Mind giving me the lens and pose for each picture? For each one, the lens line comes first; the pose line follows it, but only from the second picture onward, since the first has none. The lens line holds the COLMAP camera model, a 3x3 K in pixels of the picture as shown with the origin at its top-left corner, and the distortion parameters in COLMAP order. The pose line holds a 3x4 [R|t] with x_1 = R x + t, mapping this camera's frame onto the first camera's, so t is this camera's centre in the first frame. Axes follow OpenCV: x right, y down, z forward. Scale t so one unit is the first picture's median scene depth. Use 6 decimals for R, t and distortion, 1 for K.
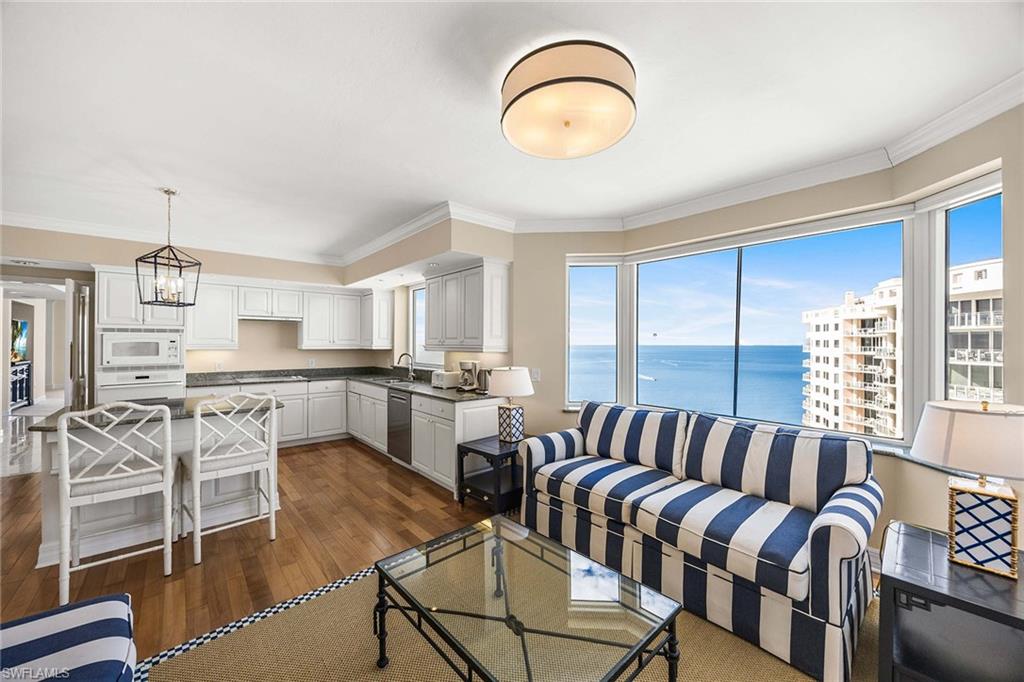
lens RADIAL K [[384.3, 0, 511.0], [0, 384.3, 344.9], [0, 0, 1]] dist [-0.005457, -0.000173]
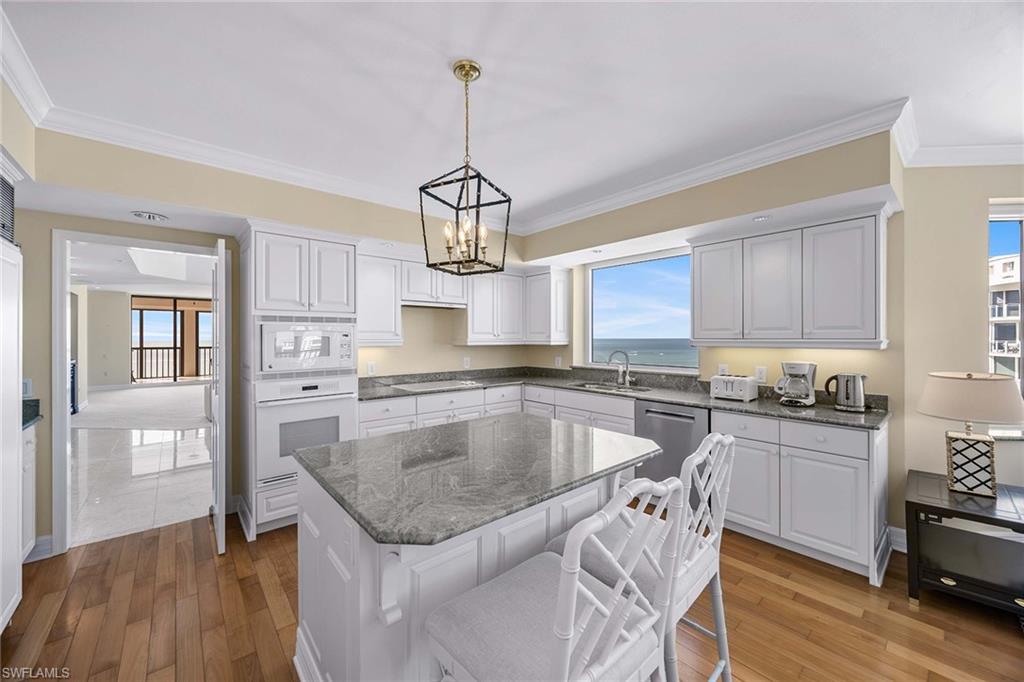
lens RADIAL K [[384.3, 0, 511.2], [0, 384.3, 336.6], [0, 0, 1]] dist [-0.005457, -0.000173]
pose [[0.999987, -0.004961, 0.000719, -0.434179], [0.004966, 0.999967, -0.006473, -0.000519], [-0.000687, 0.006476, 0.999979, 0.223886]]
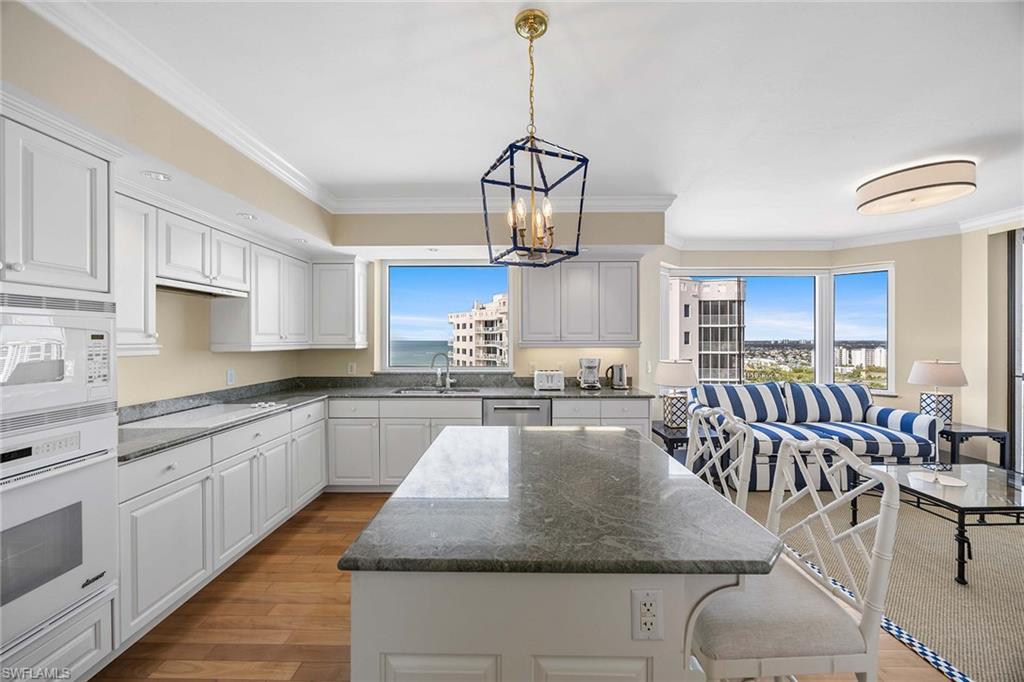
lens RADIAL K [[384.3, 0, 506.6], [0, 384.3, 339.5], [0, 0, 1]] dist [-0.005457, -0.000173]
pose [[0.667453, -0.005909, 0.744629, -0.666139], [0.007895, 0.999968, 0.000858, -0.002653], [-0.744610, 0.005306, 0.667478, 0.366200]]
